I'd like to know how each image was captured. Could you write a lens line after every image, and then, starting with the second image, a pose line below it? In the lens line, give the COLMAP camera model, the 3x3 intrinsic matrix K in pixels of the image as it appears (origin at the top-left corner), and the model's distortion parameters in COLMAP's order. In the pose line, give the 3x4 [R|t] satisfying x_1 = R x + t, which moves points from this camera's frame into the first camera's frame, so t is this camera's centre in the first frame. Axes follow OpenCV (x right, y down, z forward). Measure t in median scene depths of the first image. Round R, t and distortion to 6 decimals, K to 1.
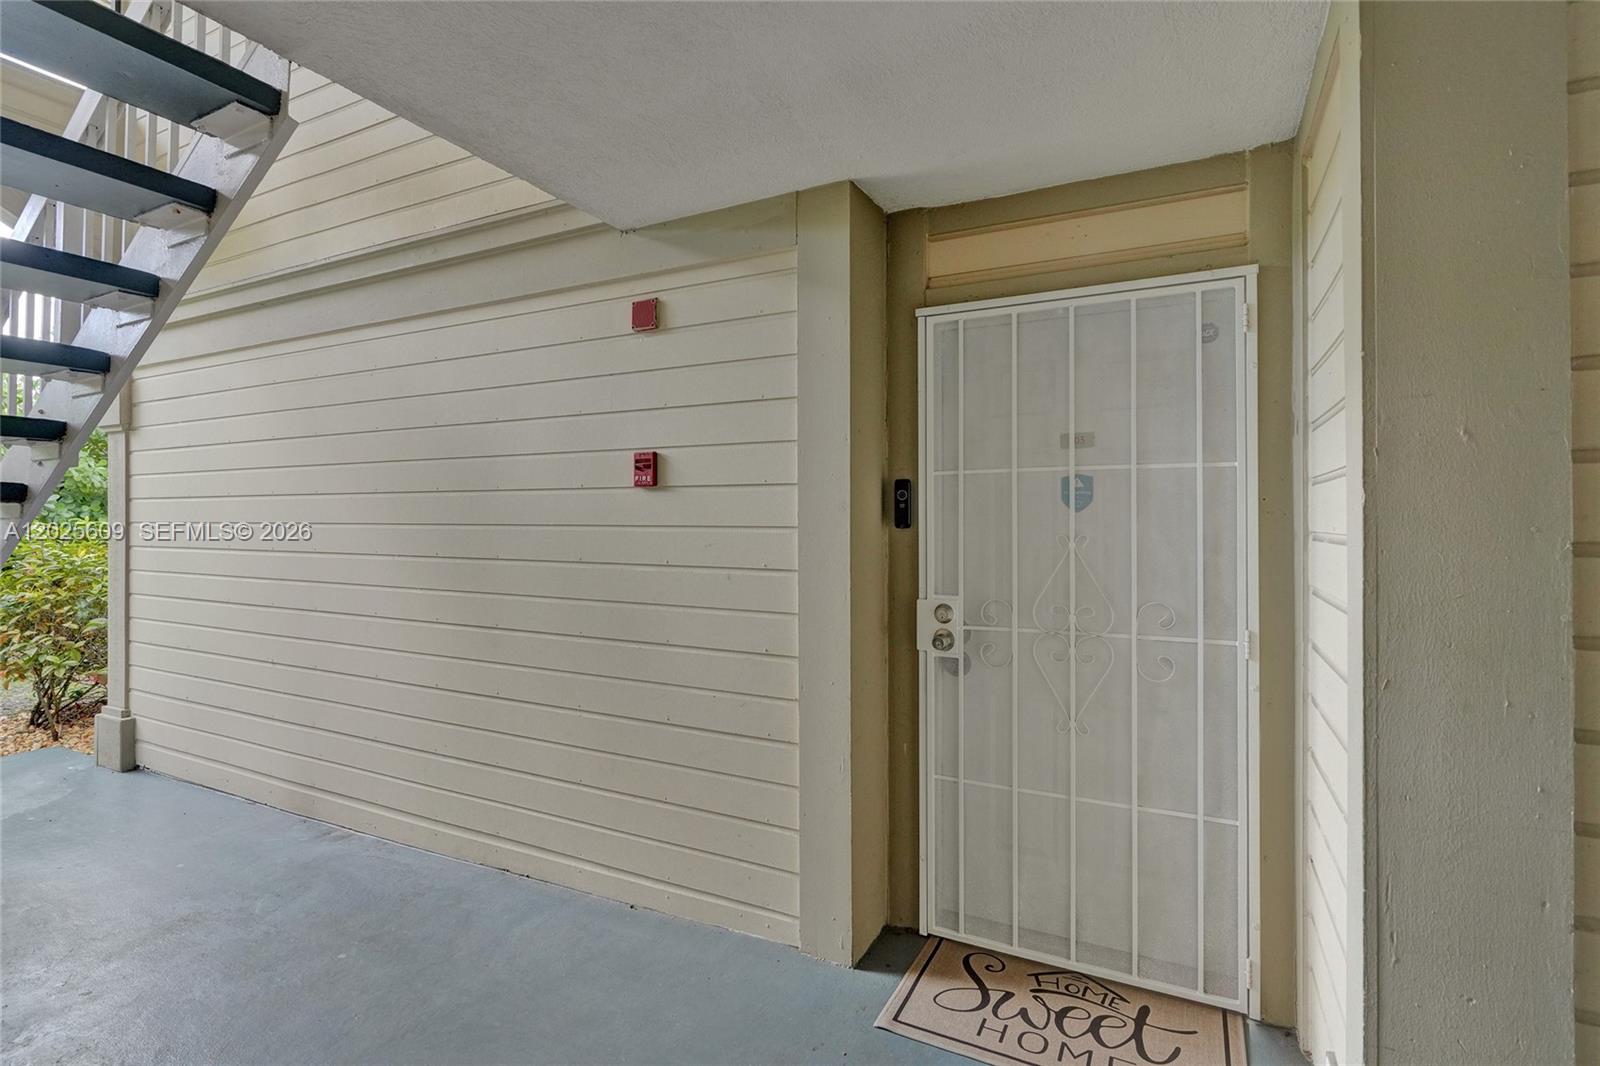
lens RADIAL K [[769.4, 0, 806.9], [0, 769.4, 527.2], [0, 0, 1]] dist [-0.000917, 0.000301]
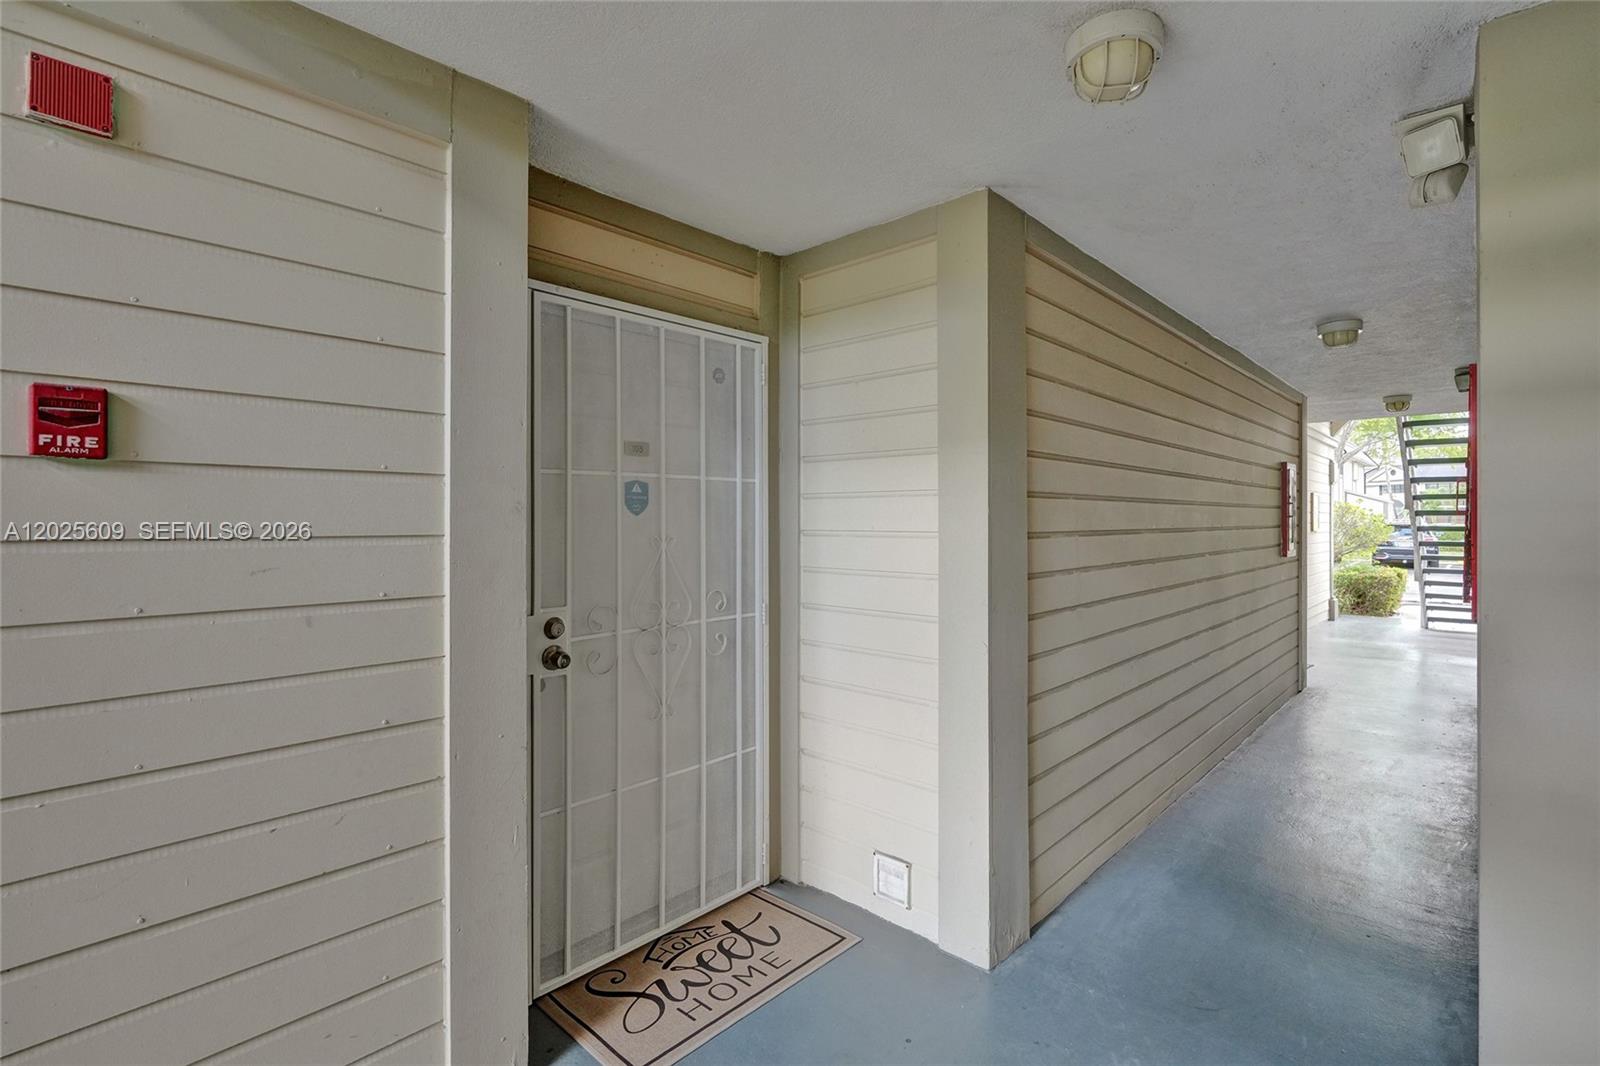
lens RADIAL K [[769.4, 0, 806.9], [0, 769.4, 527.2], [0, 0, 1]] dist [-0.000917, 0.000301]
pose [[0.251546, -0.011551, 0.967777, -0.661964], [0.012755, 0.999882, 0.008619, -0.010237], [-0.967761, 0.010176, 0.251663, 0.526875]]
